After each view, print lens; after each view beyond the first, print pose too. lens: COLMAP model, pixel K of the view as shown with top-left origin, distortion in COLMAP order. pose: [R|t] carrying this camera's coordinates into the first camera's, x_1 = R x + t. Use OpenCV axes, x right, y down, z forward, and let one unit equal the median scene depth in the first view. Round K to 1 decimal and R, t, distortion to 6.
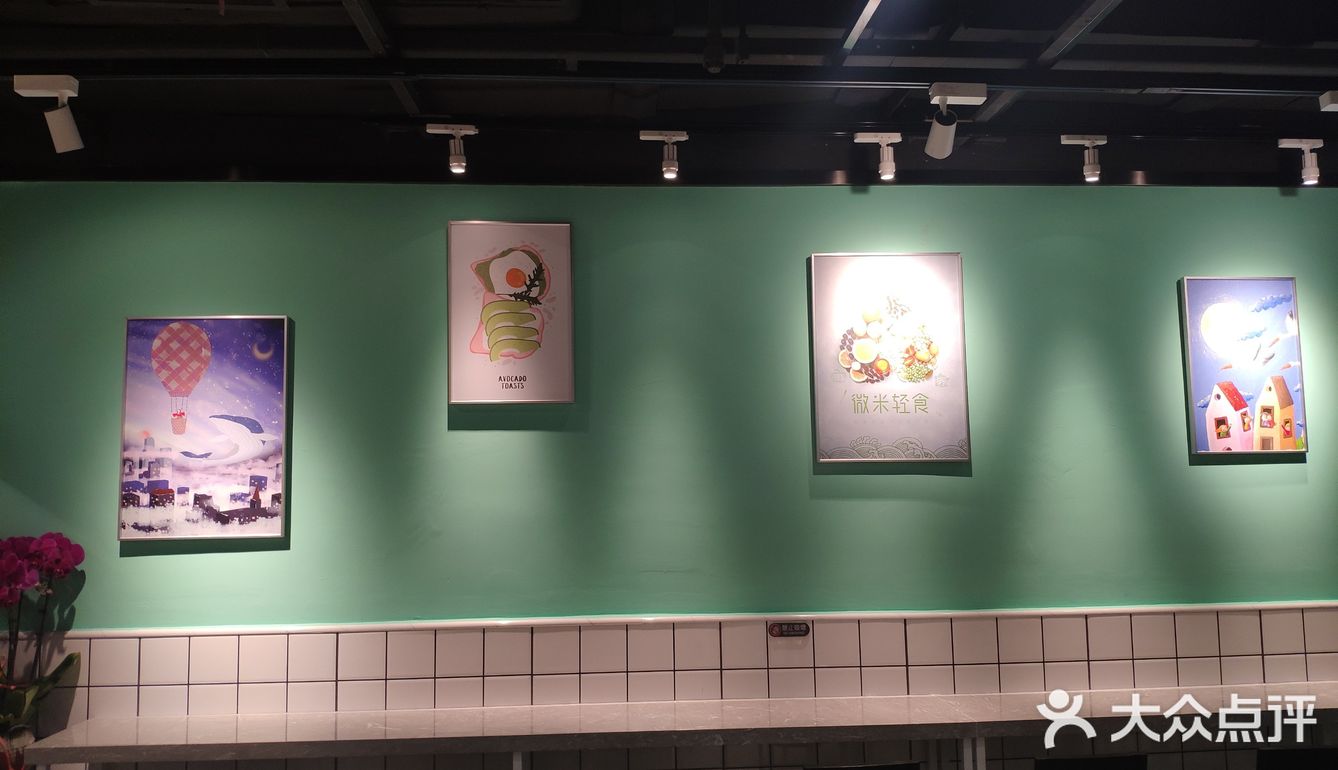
lens RADIAL K [[1077.6, 0, 665.9], [0, 1077.6, 387.9], [0, 0, 1]] dist [0.125713, -0.260158]
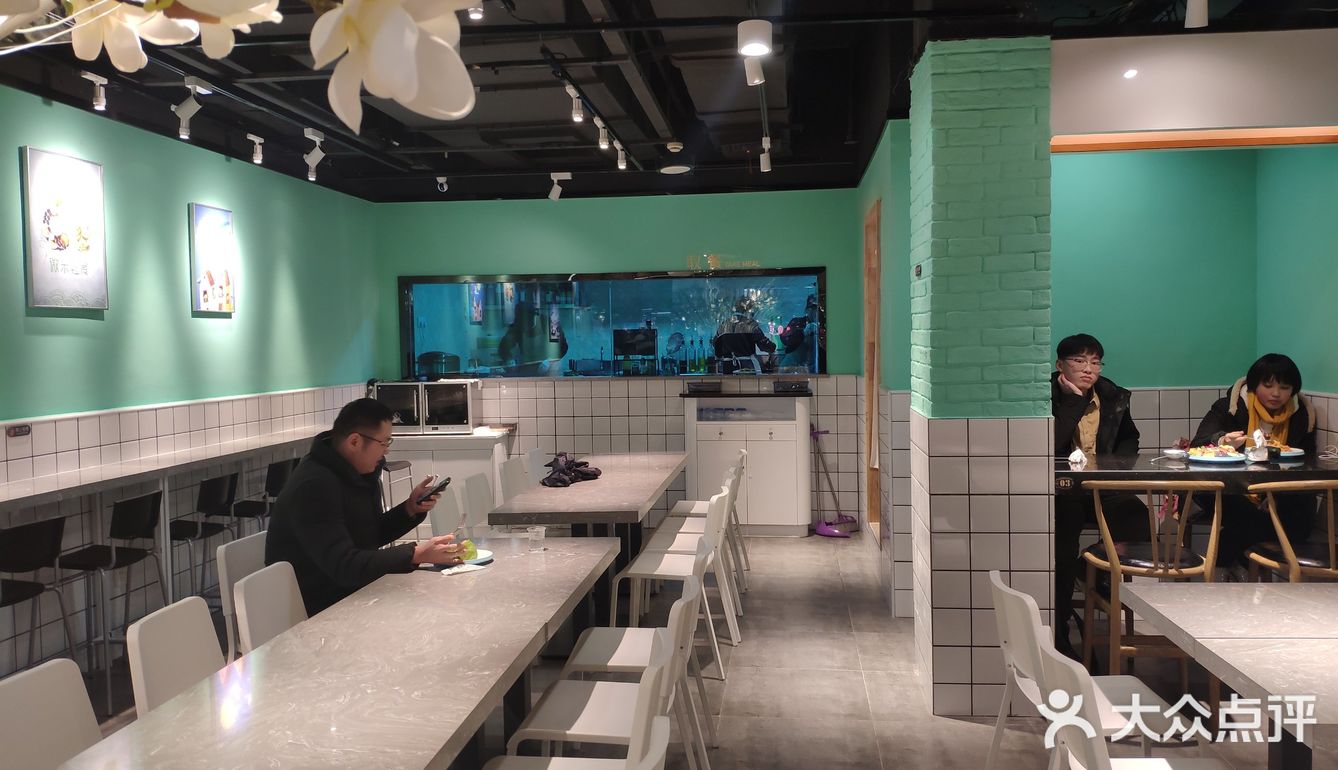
lens RADIAL K [[1077.6, 0, 665.9], [0, 1077.6, 387.9], [0, 0, 1]] dist [0.125713, -0.260158]
pose [[0.189038, -0.028899, 0.981544, -1.021236], [-0.100121, 0.993790, 0.048542, 0.024402], [-0.976852, -0.107449, 0.184971, -0.021105]]
